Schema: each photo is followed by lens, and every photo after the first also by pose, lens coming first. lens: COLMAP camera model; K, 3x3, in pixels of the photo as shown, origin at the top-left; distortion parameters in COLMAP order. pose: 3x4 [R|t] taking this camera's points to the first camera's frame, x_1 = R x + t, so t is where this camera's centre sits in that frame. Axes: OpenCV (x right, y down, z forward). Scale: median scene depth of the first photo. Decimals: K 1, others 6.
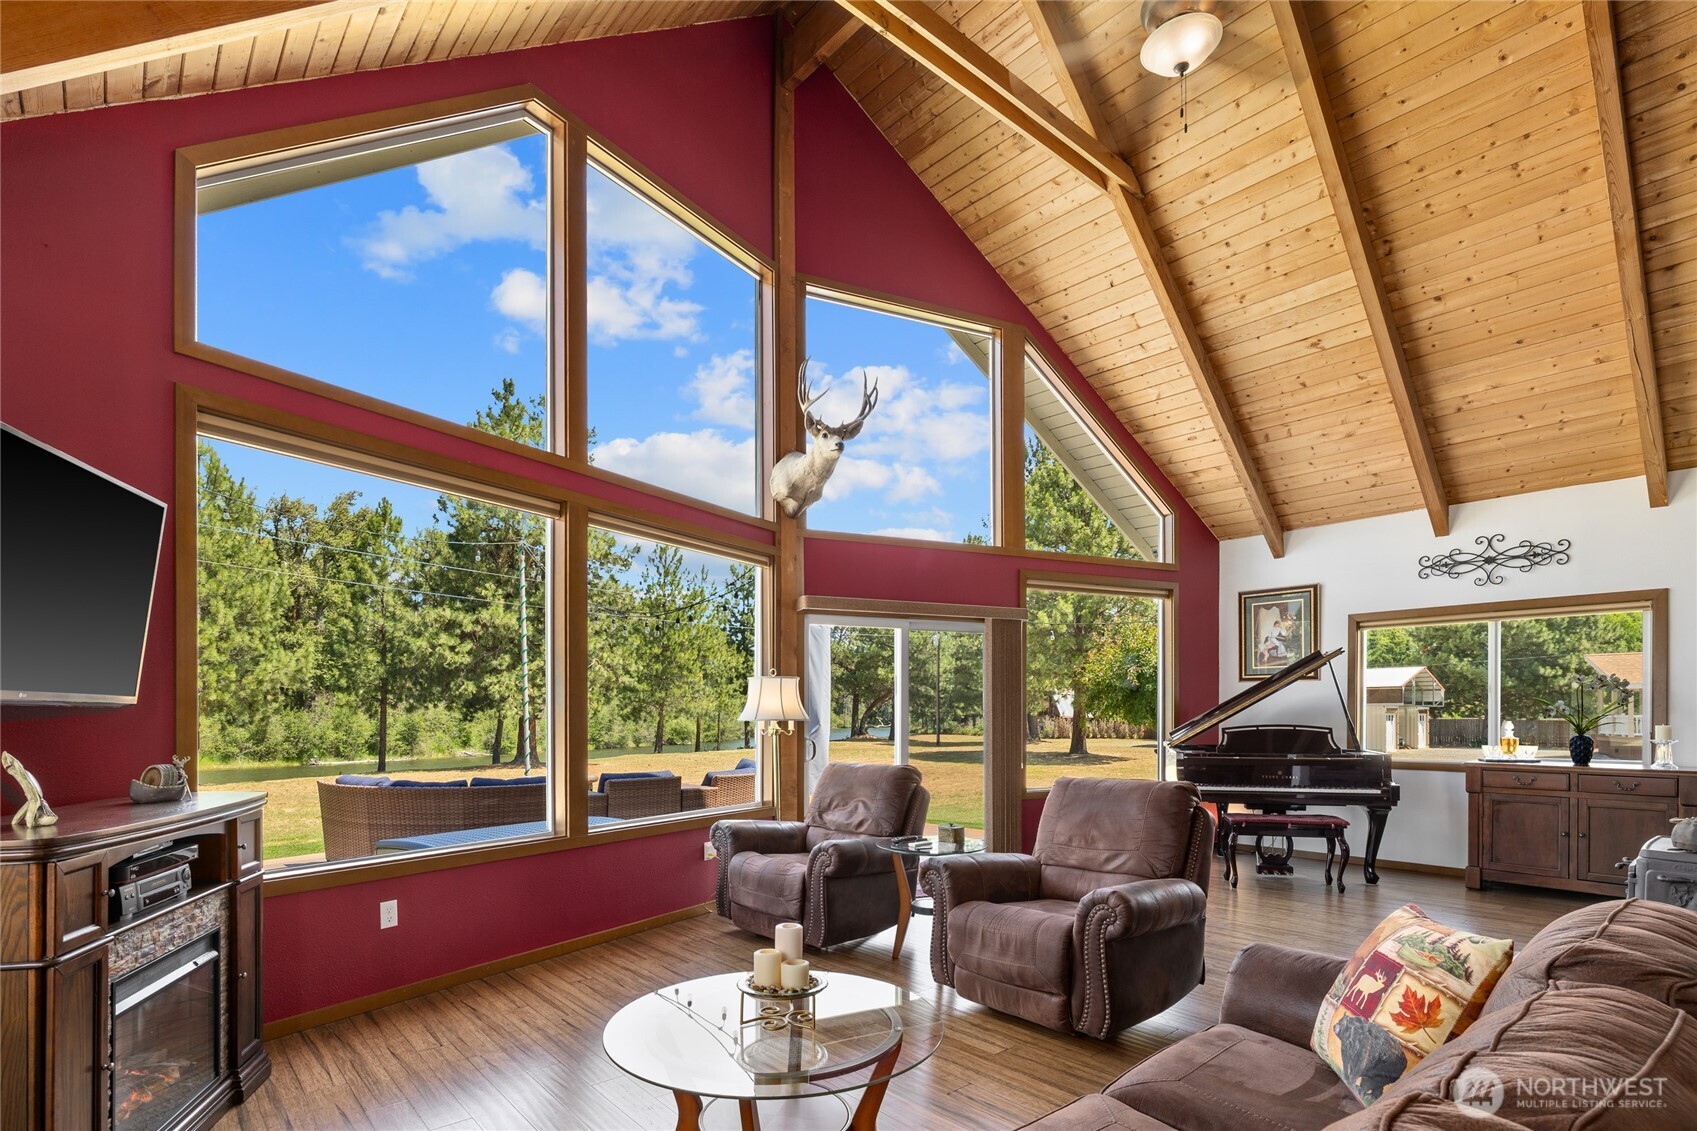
lens RADIAL K [[812.2, 0, 853.4], [0, 812.2, 718.7], [0, 0, 1]] dist [-0.003183, -0.000177]
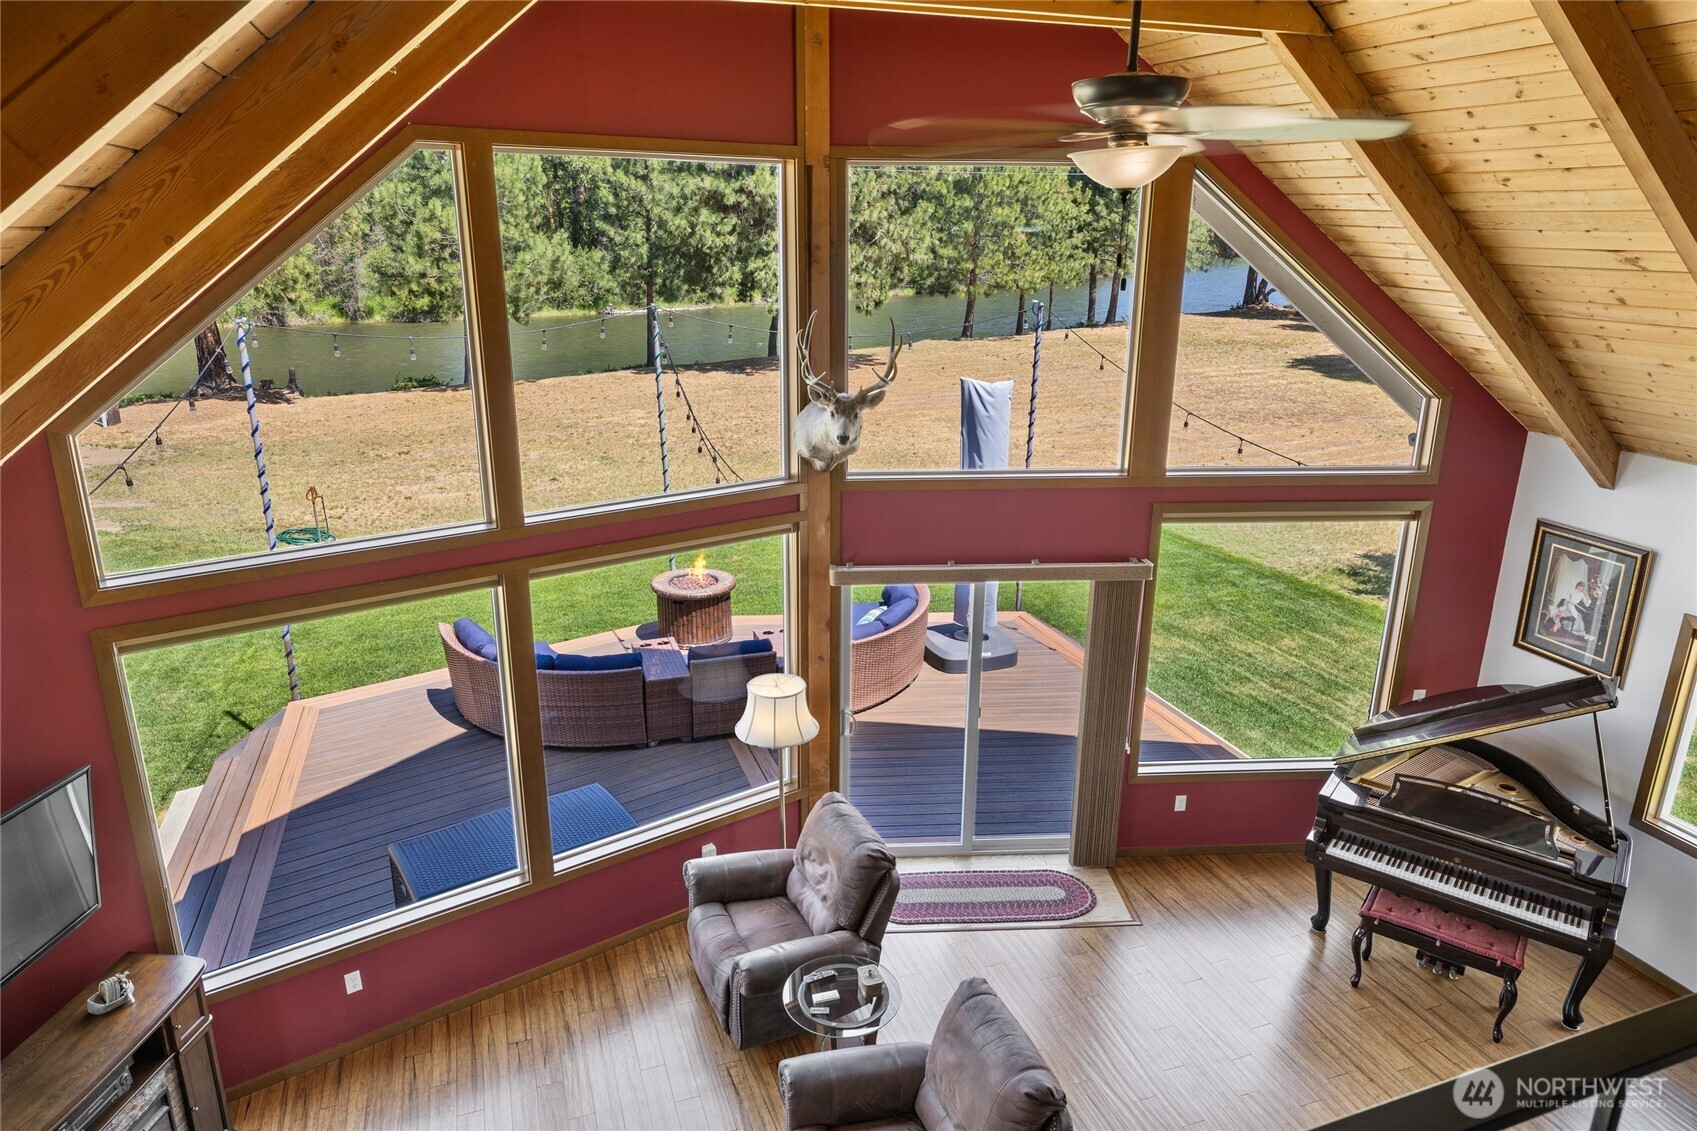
lens RADIAL K [[1032.1, 0, 848.5], [0, 1032.1, 565.5], [0, 0, 1]] dist [0.002835, 0.000864]
pose [[0.932800, 0.112306, -0.342450, 0.318276], [-0.010955, 0.958603, 0.284534, -0.457839], [0.360229, -0.261662, 0.895415, 0.051419]]
